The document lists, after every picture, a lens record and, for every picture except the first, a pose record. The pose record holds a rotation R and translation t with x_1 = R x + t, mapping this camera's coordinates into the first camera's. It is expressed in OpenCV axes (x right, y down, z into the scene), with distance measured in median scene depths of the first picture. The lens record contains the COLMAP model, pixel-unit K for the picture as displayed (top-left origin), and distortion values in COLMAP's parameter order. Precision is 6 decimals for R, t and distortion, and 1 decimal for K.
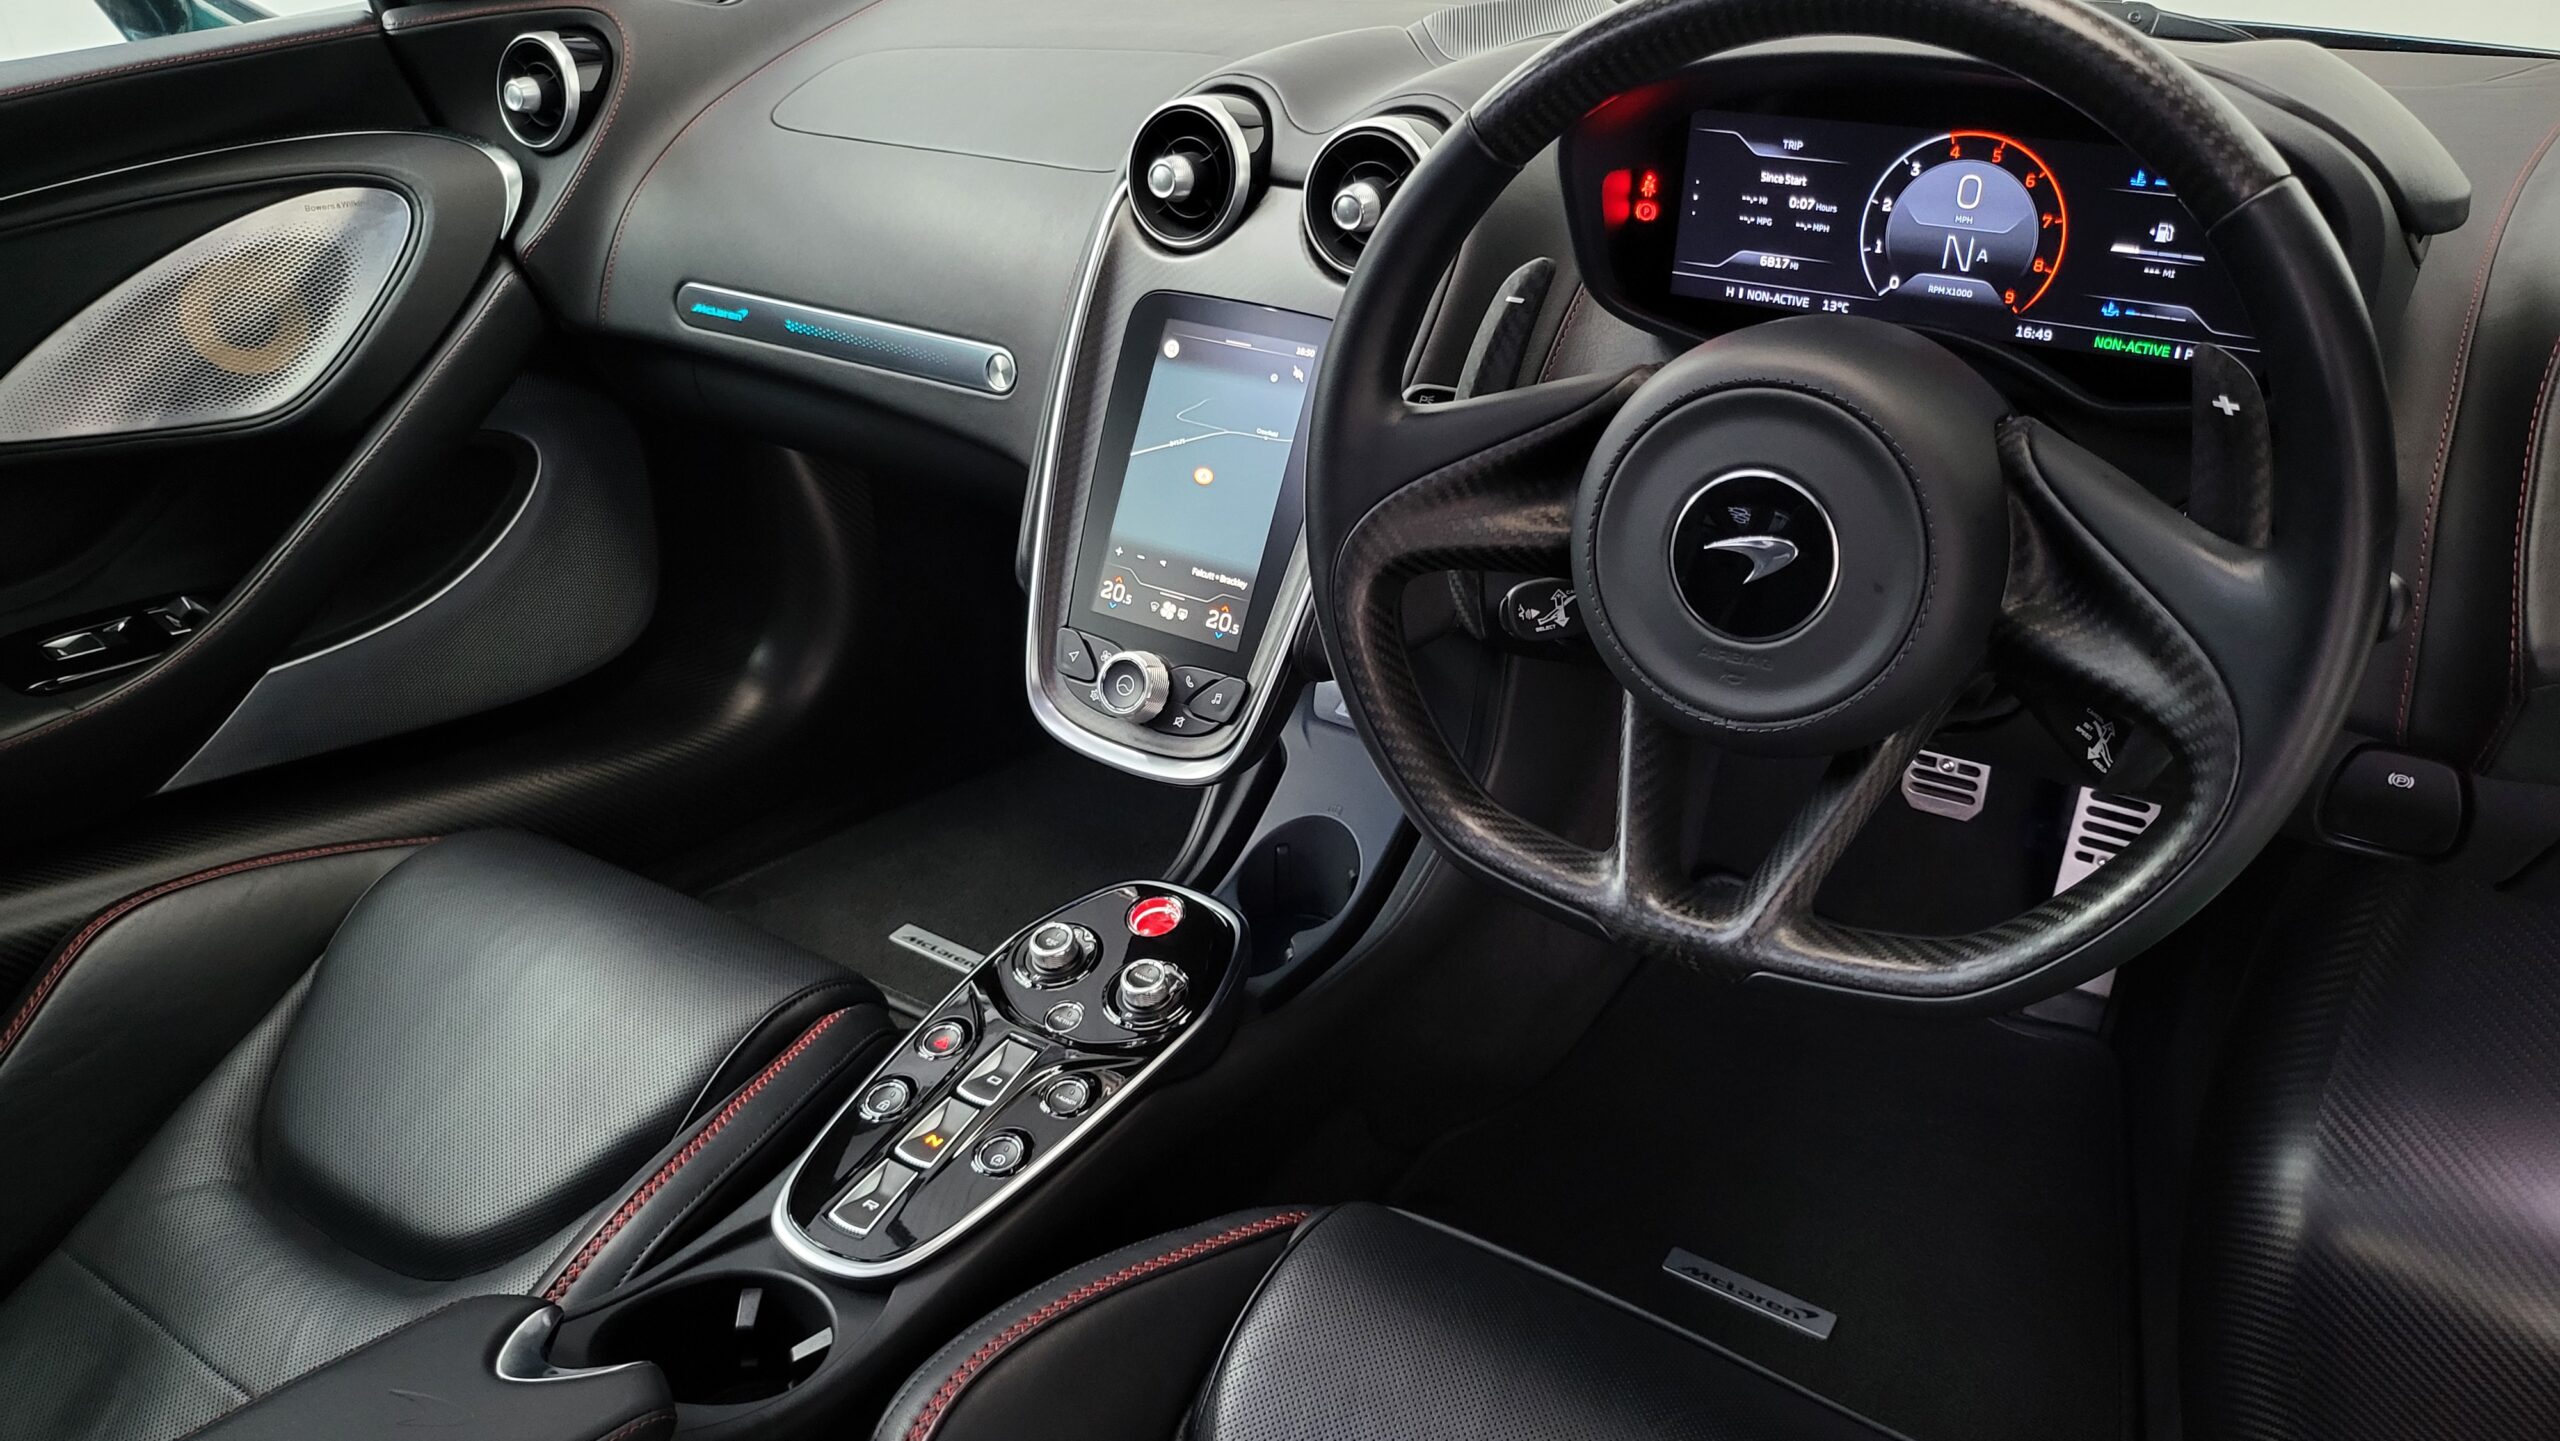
lens RADIAL K [[1797.0, 0, 1289.5], [0, 1797.0, 726.9], [0, 0, 1]] dist [0.043047, -0.047144]
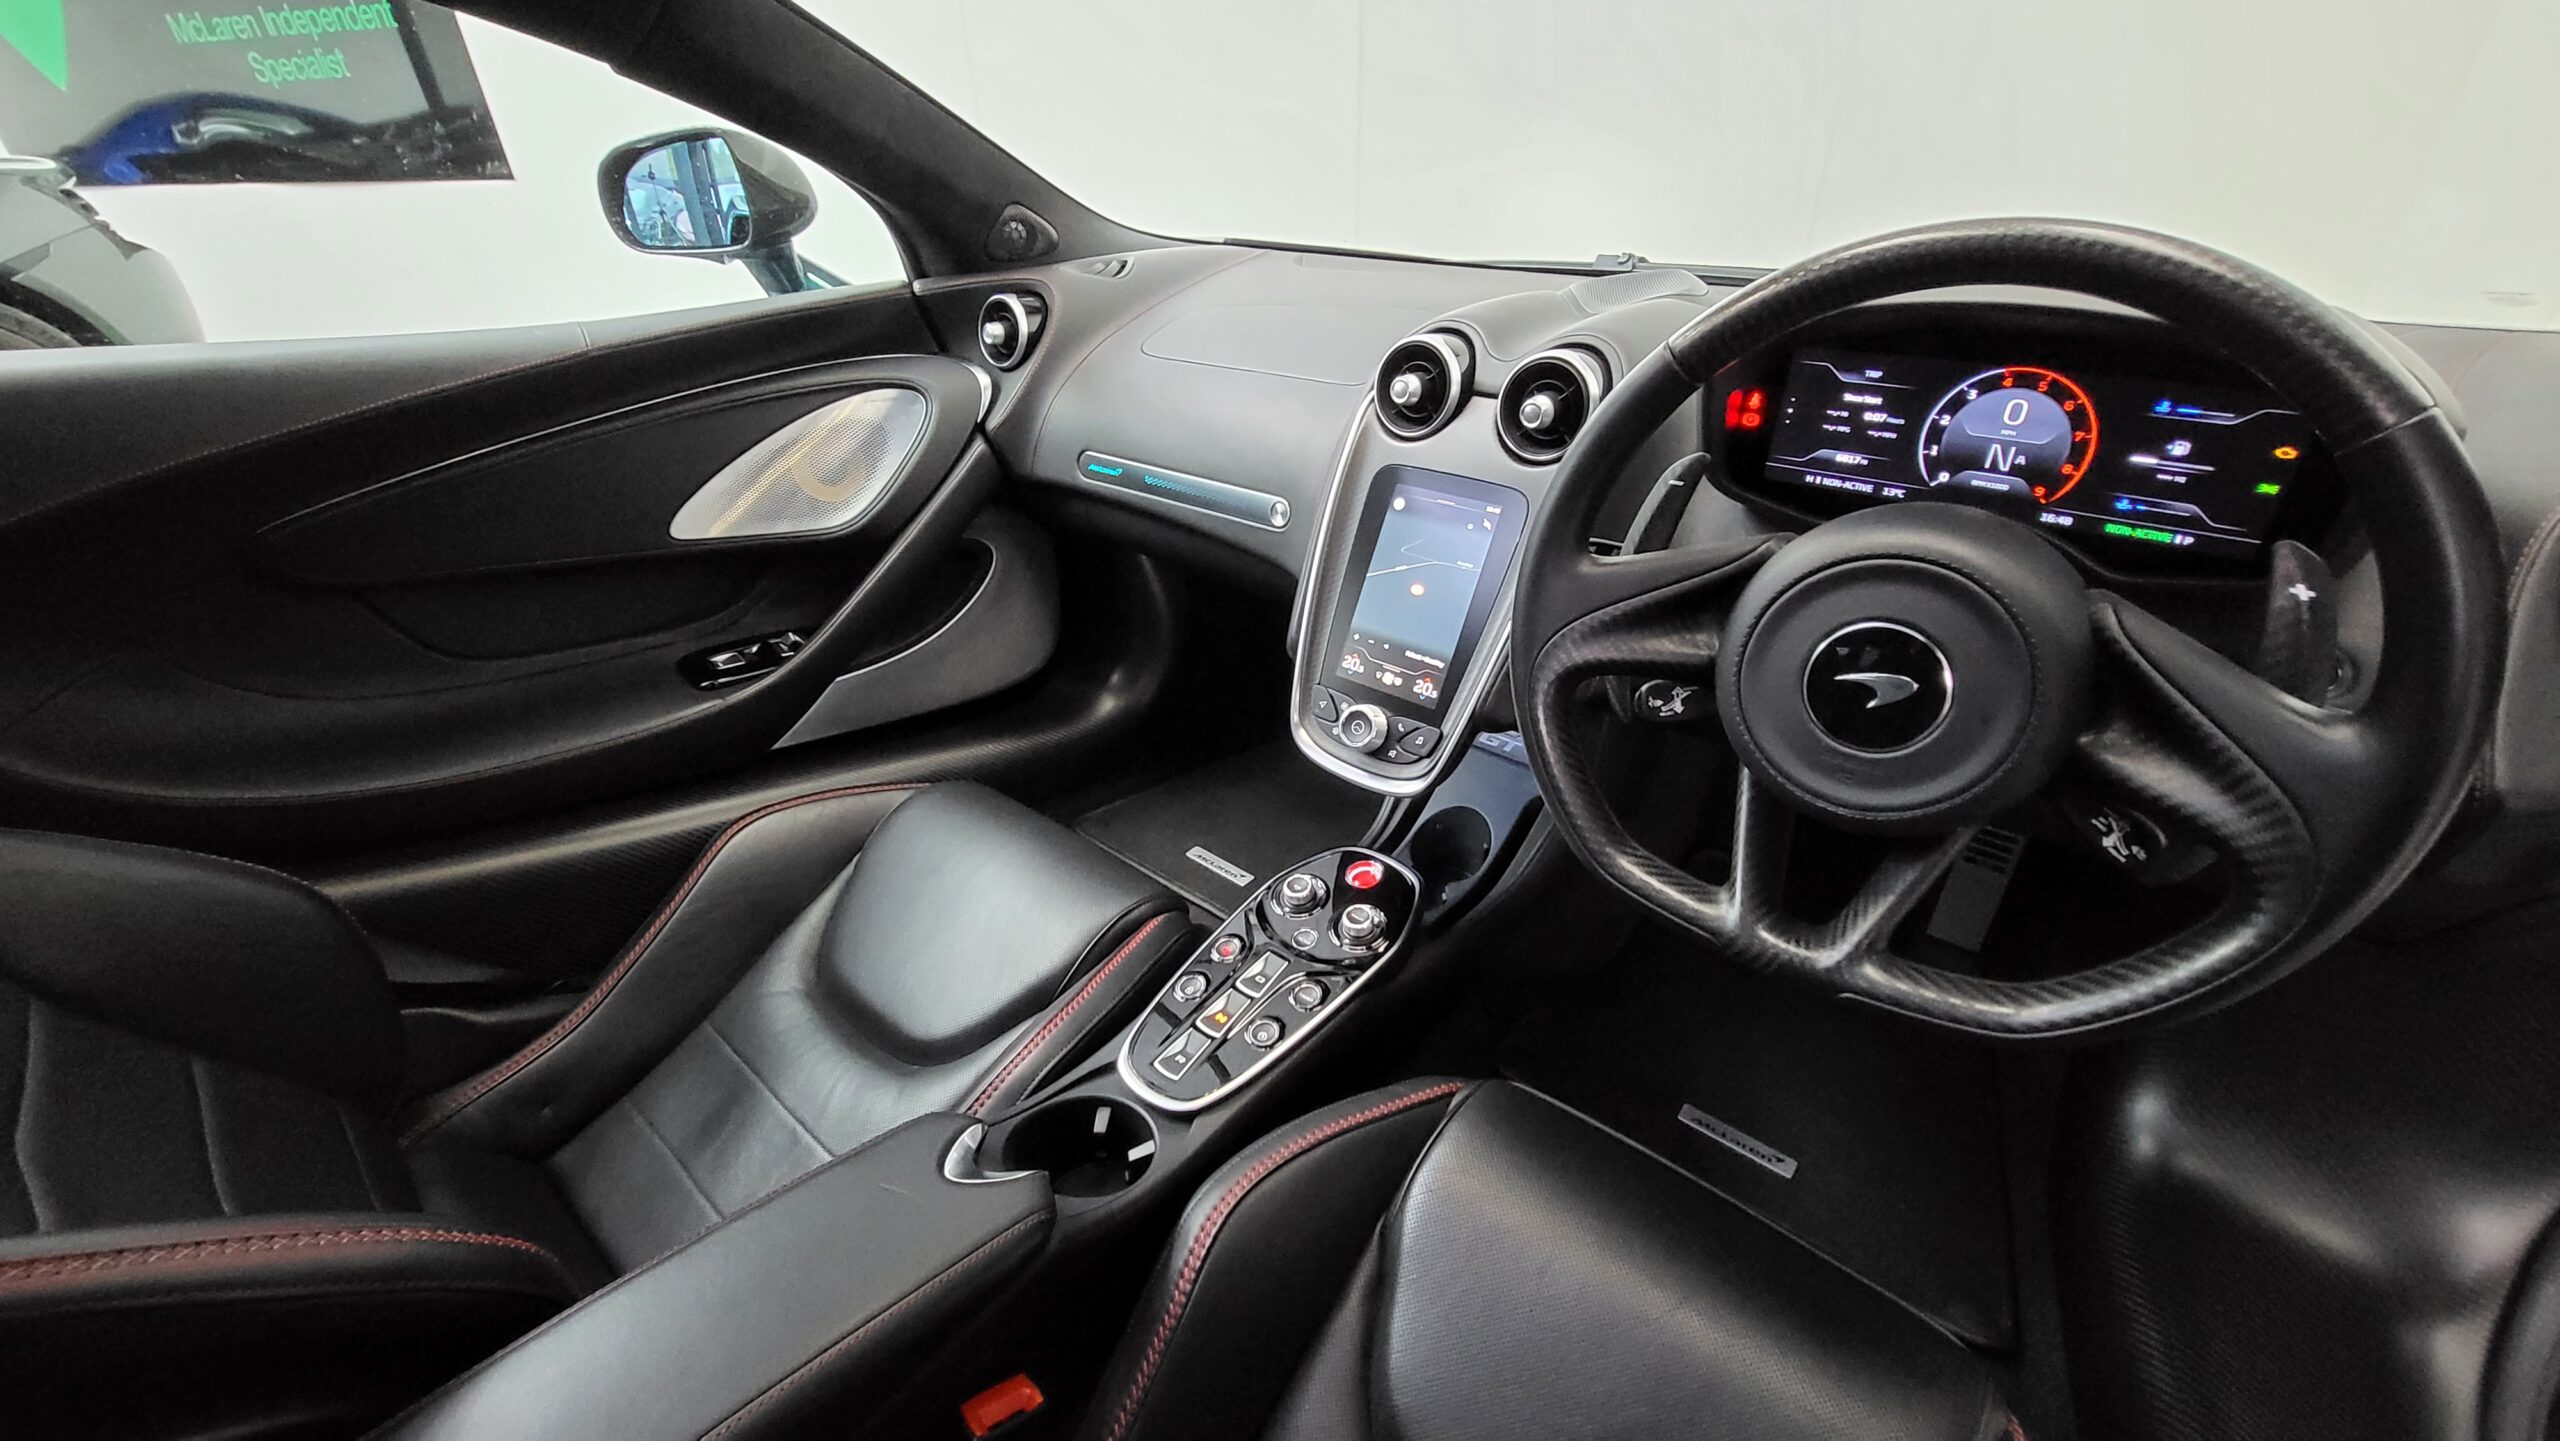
lens RADIAL K [[960.8, 0, 1269.7], [0, 960.8, 734.0], [0, 0, 1]] dist [-0.005263, -0.000230]
pose [[0.992641, 0.056836, -0.106931, -0.073912], [-0.051922, 0.997488, 0.048187, -0.049993], [0.109401, -0.042281, 0.993098, 0.178180]]
